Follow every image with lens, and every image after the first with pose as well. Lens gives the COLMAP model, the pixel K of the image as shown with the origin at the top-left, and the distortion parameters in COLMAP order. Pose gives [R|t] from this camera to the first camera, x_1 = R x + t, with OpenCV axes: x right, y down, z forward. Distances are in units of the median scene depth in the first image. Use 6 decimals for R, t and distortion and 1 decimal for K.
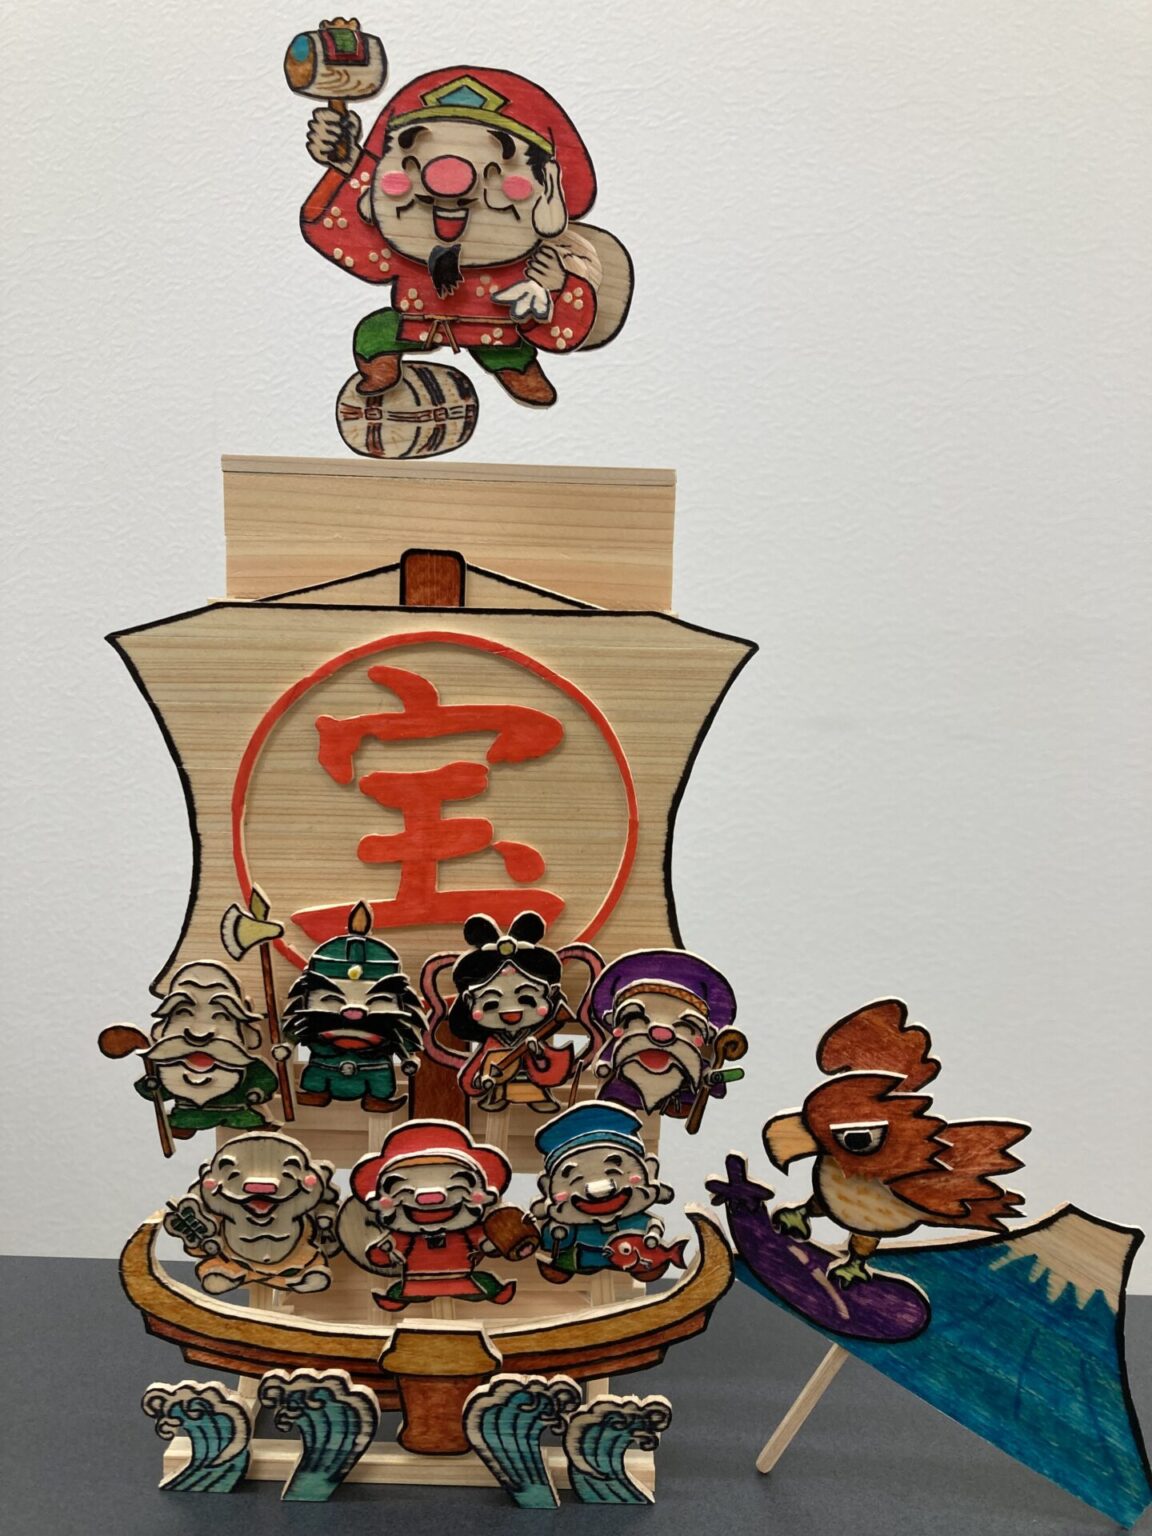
lens RADIAL K [[1316.2, 0, 576.0], [0, 1316.2, 768.0], [0, 0, 1]] dist [-0.009738, -0.008807]
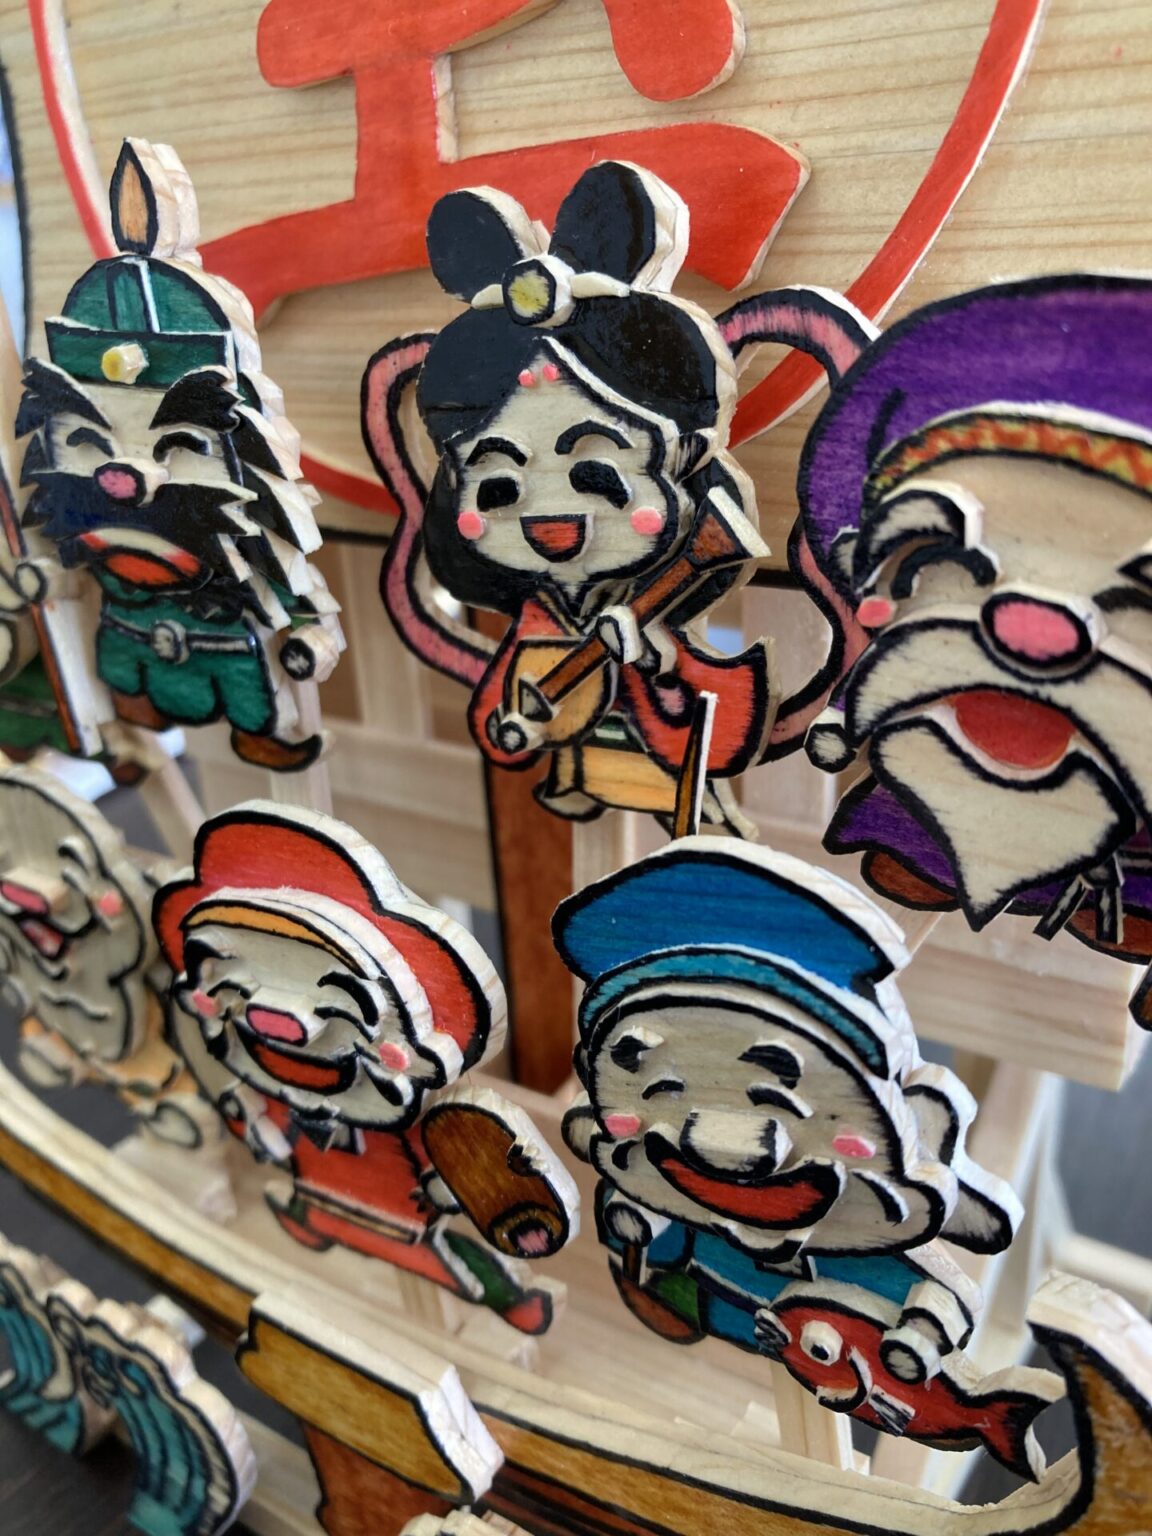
lens RADIAL K [[1316.2, 0, 576.0], [0, 1316.2, 768.0], [0, 0, 1]] dist [-0.009738, -0.008807]
pose [[0.823456, 0.148248, -0.547671, 0.132500], [-0.015969, 0.970935, 0.238810, 0.170037], [0.567156, -0.187904, 0.801890, 0.750167]]
